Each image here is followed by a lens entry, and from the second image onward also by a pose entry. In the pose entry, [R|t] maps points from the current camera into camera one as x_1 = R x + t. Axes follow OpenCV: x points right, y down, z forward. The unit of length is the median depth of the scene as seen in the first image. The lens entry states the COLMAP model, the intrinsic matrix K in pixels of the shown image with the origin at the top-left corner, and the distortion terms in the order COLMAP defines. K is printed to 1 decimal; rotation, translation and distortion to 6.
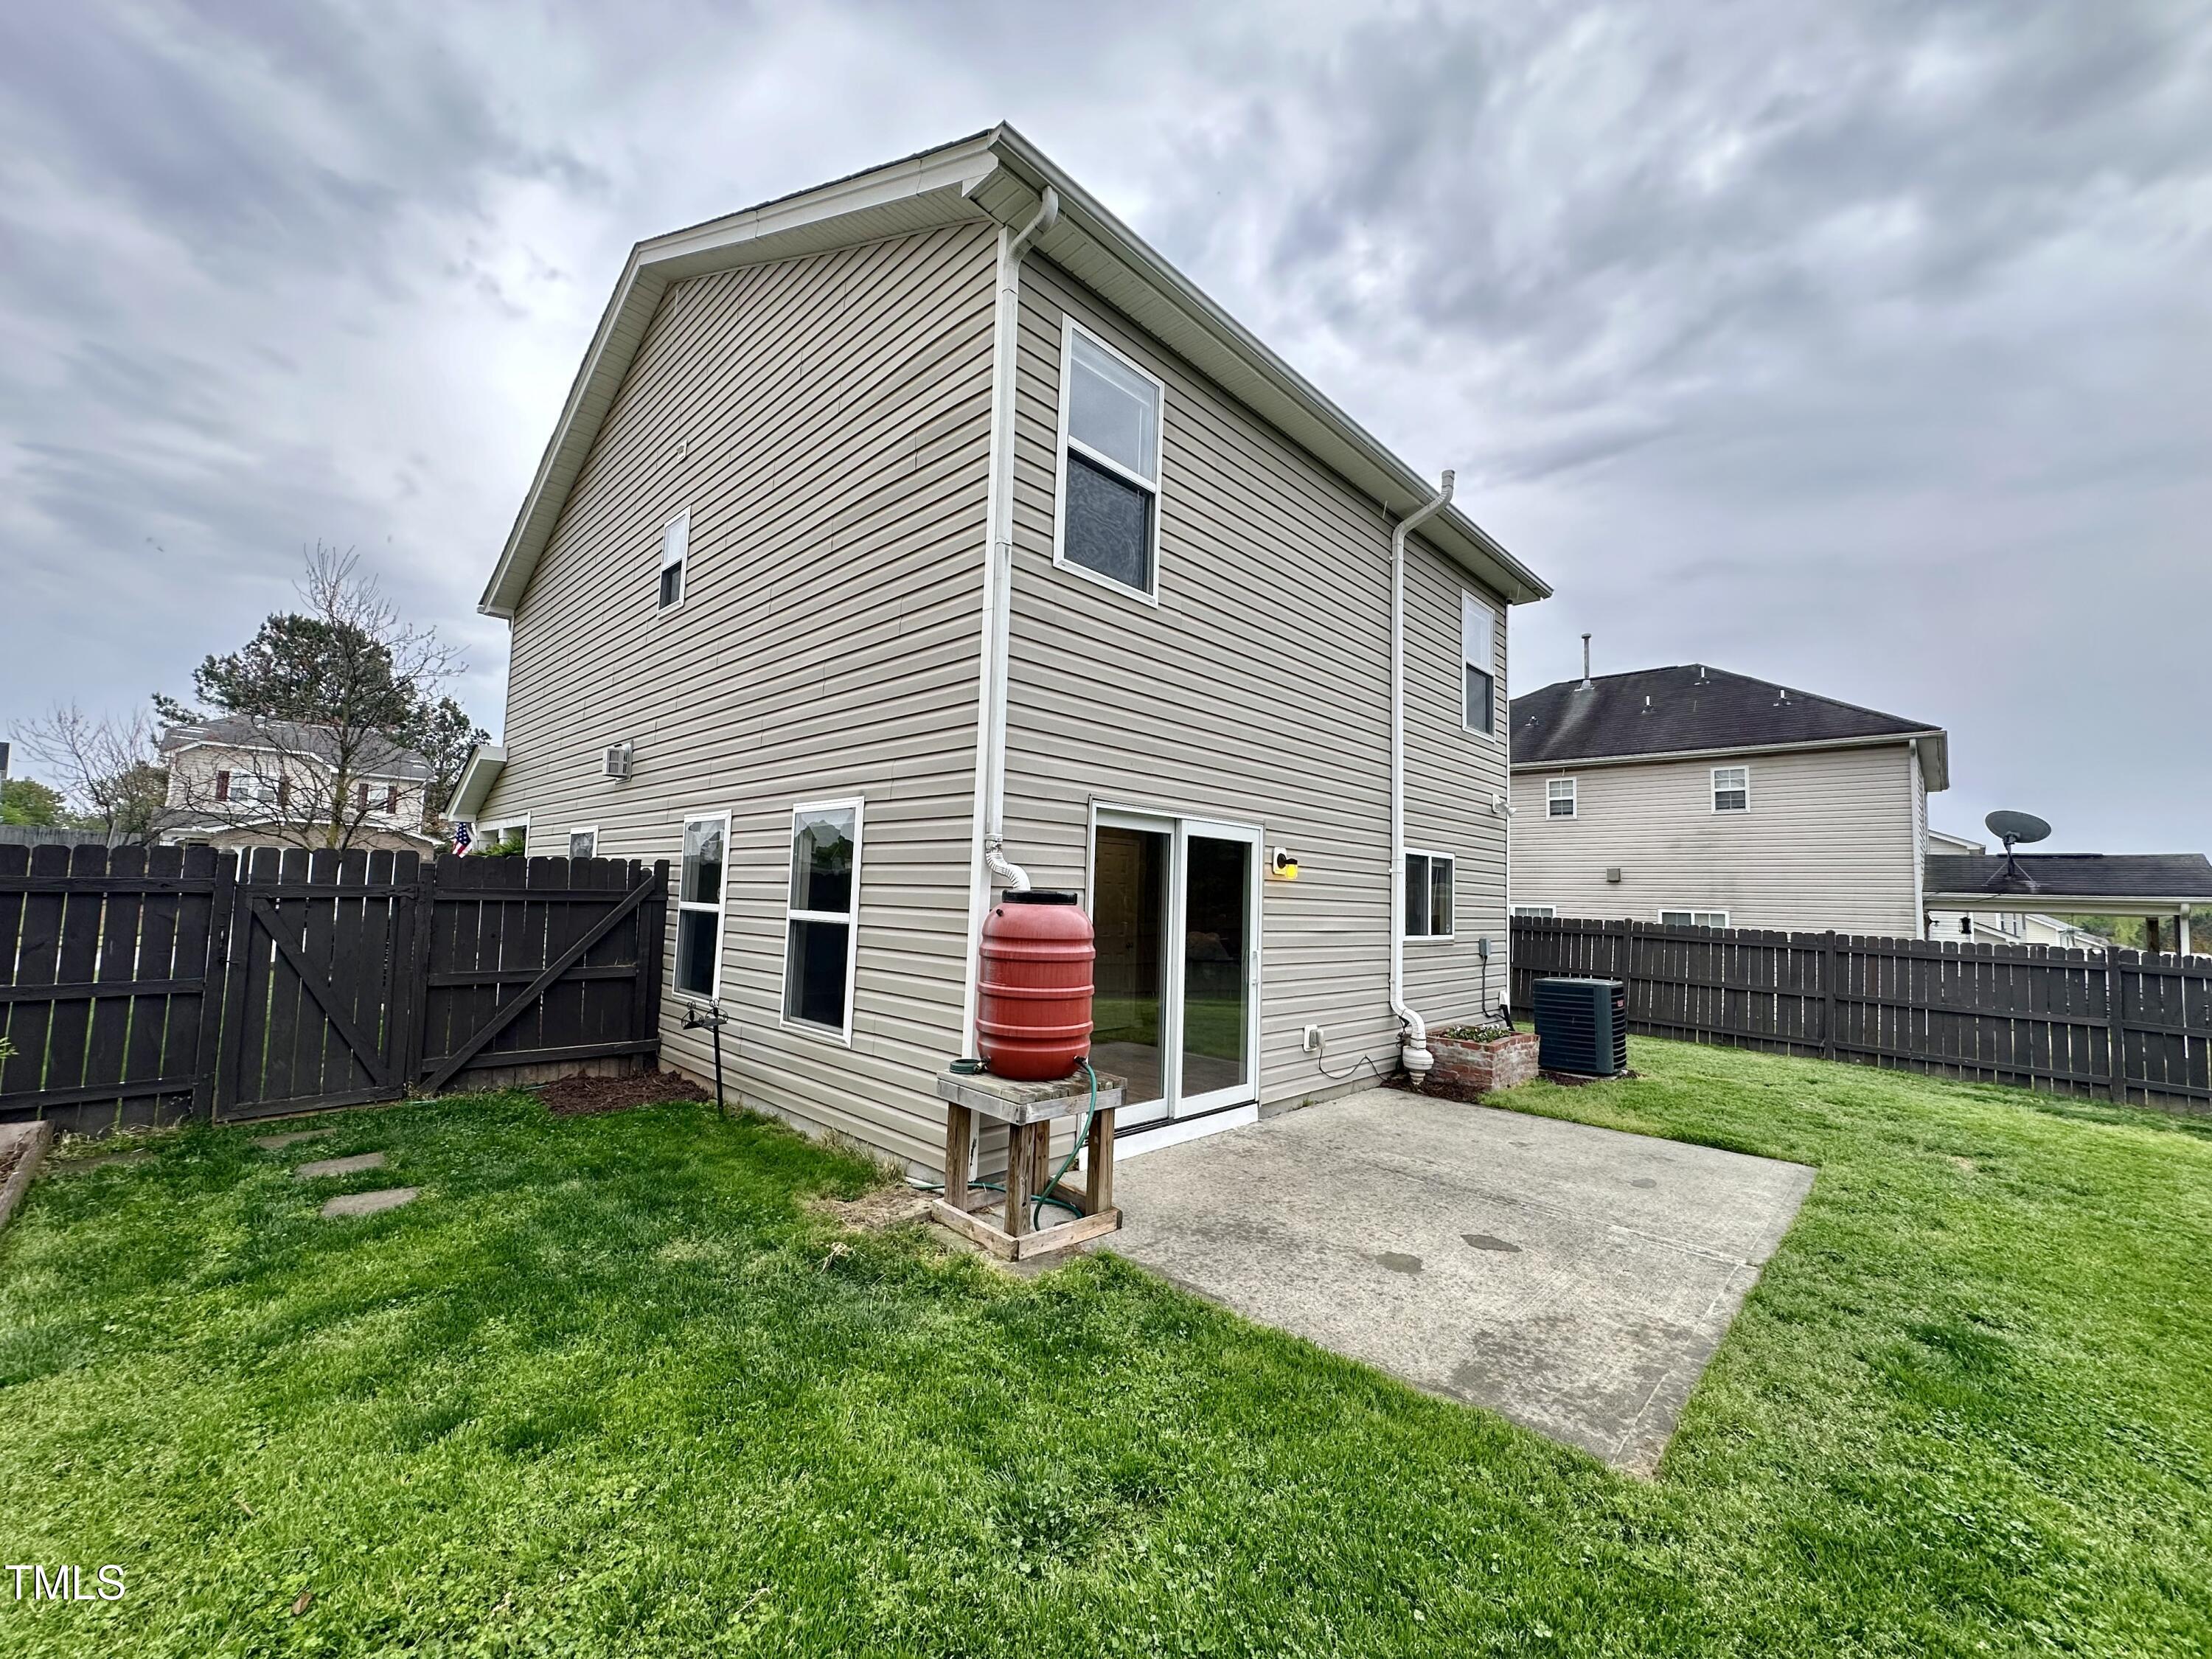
lens RADIAL K [[884.5, 0, 1106.0], [0, 884.5, 829.5], [0, 0, 1]] dist [0.000790, 0.000492]
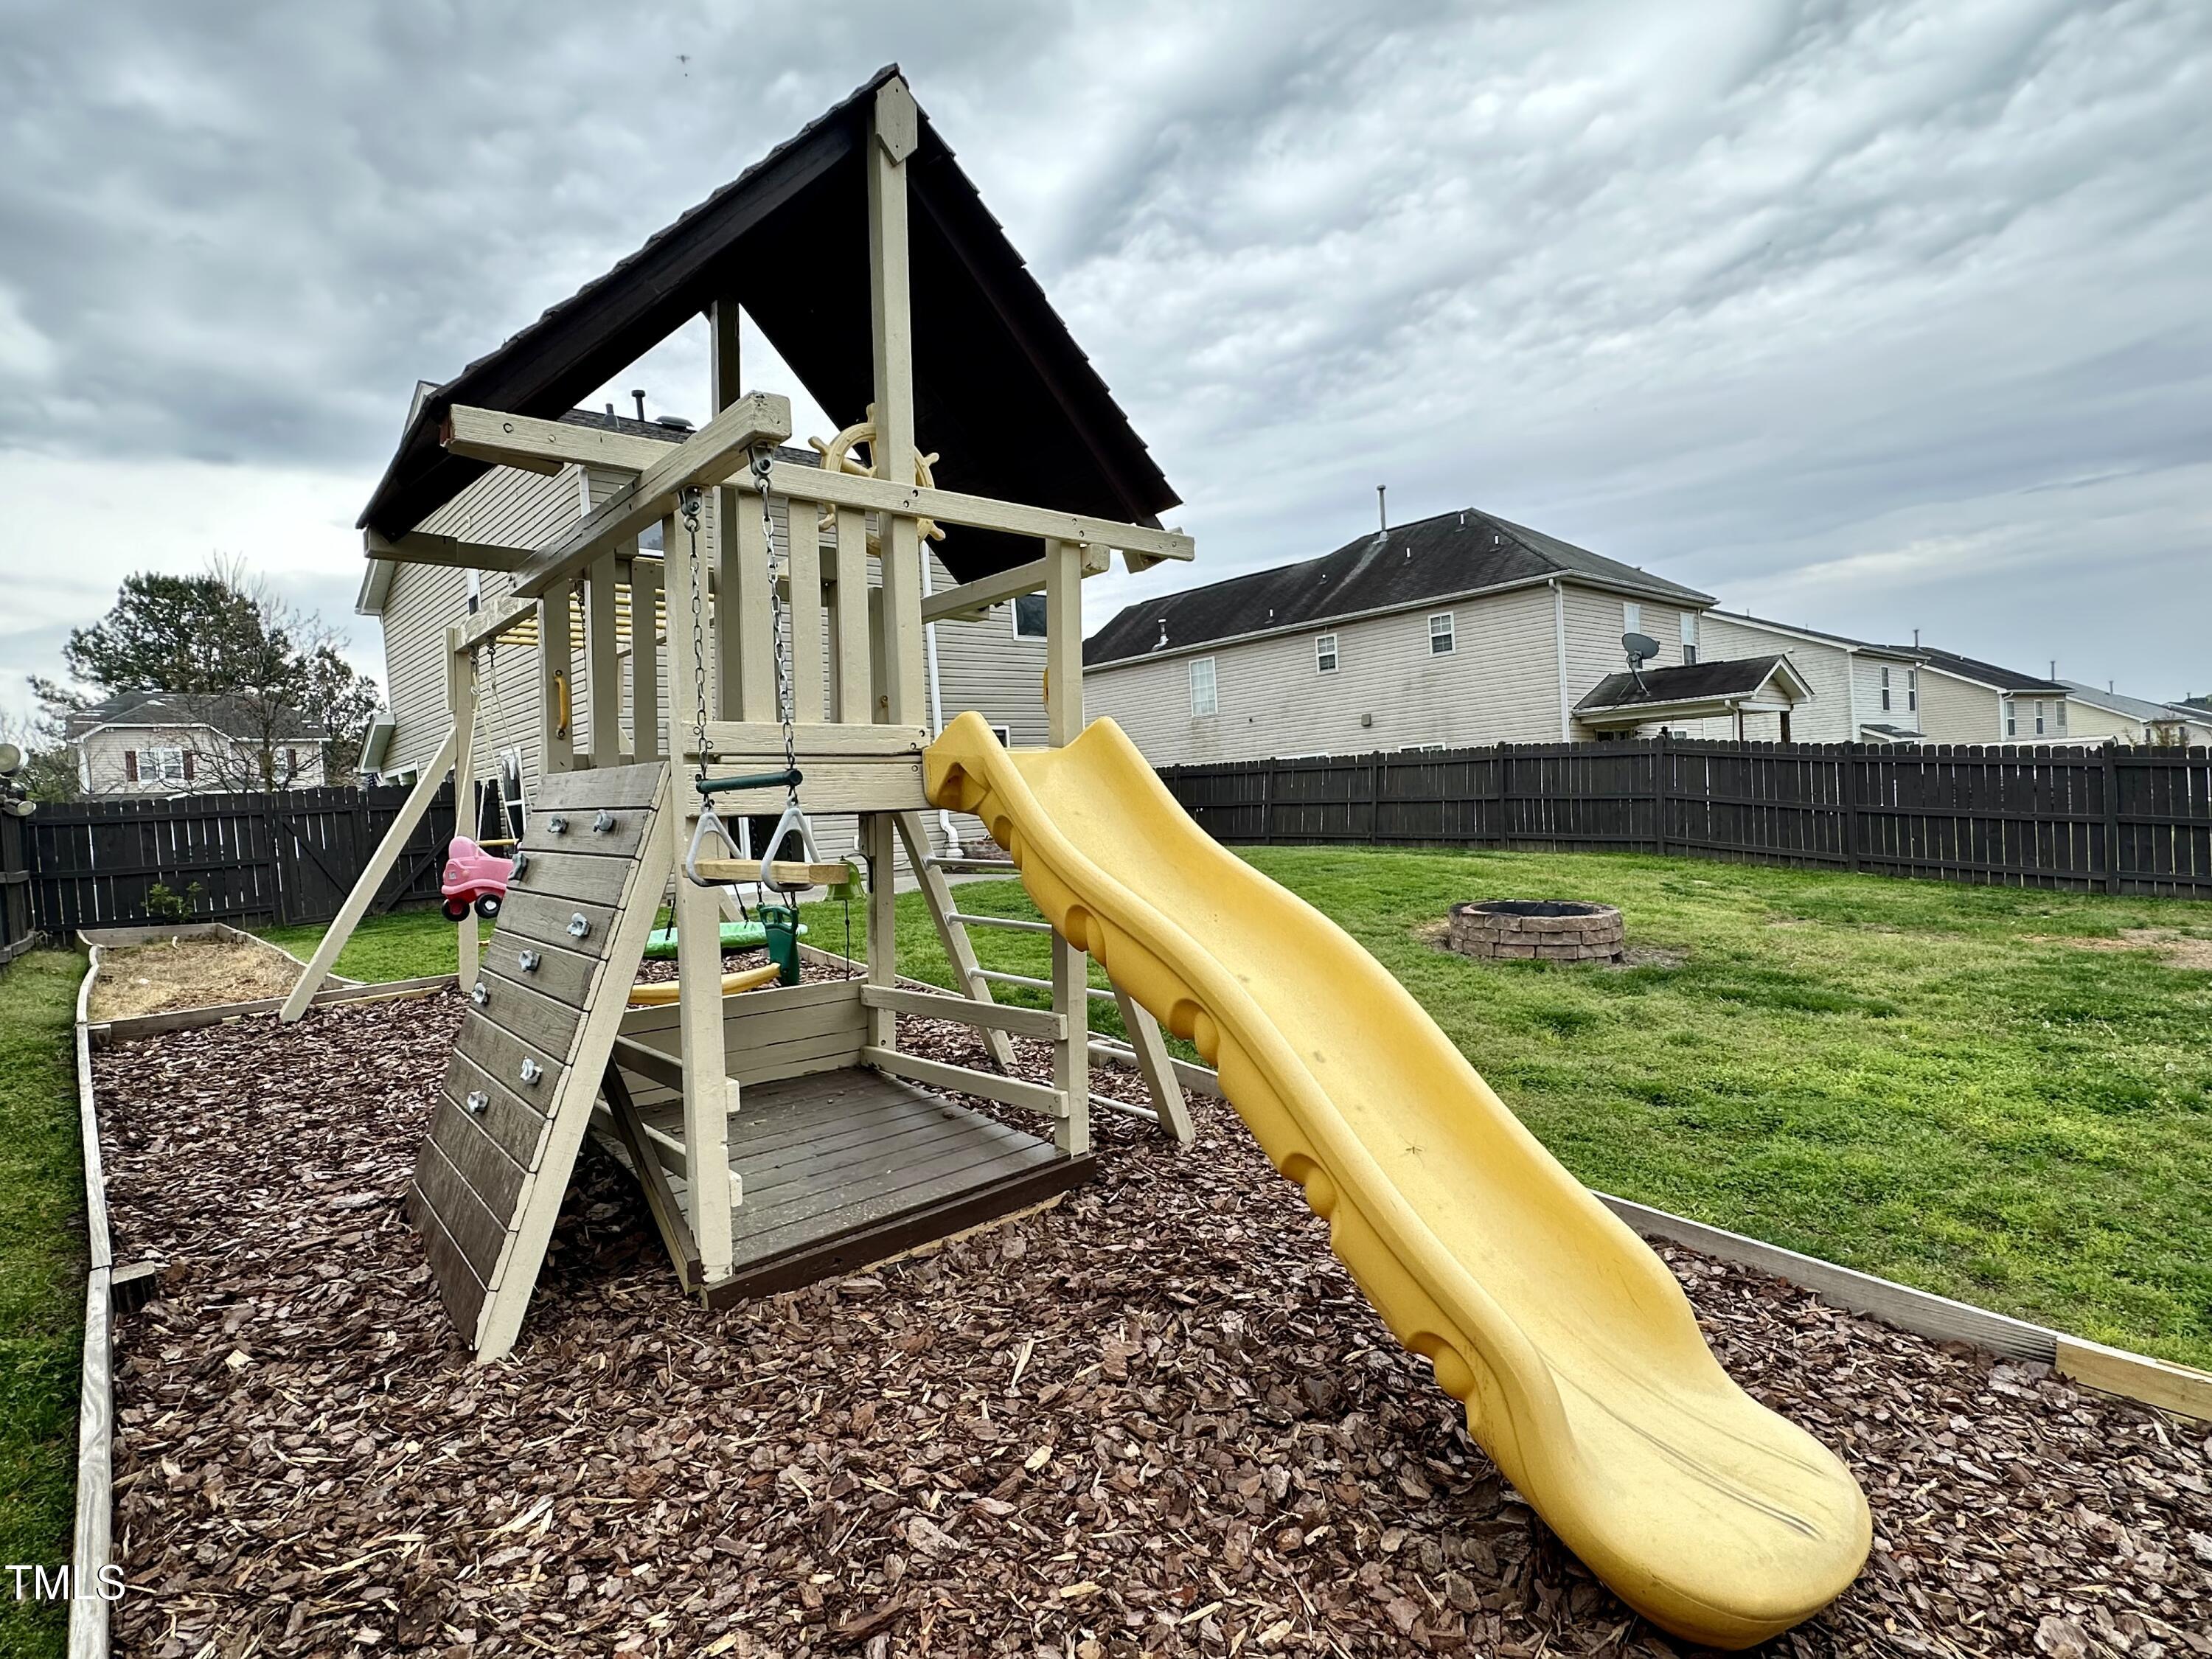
lens RADIAL K [[1124.5, 0, 1095.7], [0, 1124.5, 836.5], [0, 0, 1]] dist [-0.002012, -0.000717]
pose [[0.993712, -0.096444, -0.056871, 0.102624], [0.102038, 0.989178, 0.105432, 0.004533], [0.046088, -0.110572, 0.992799, -0.147901]]
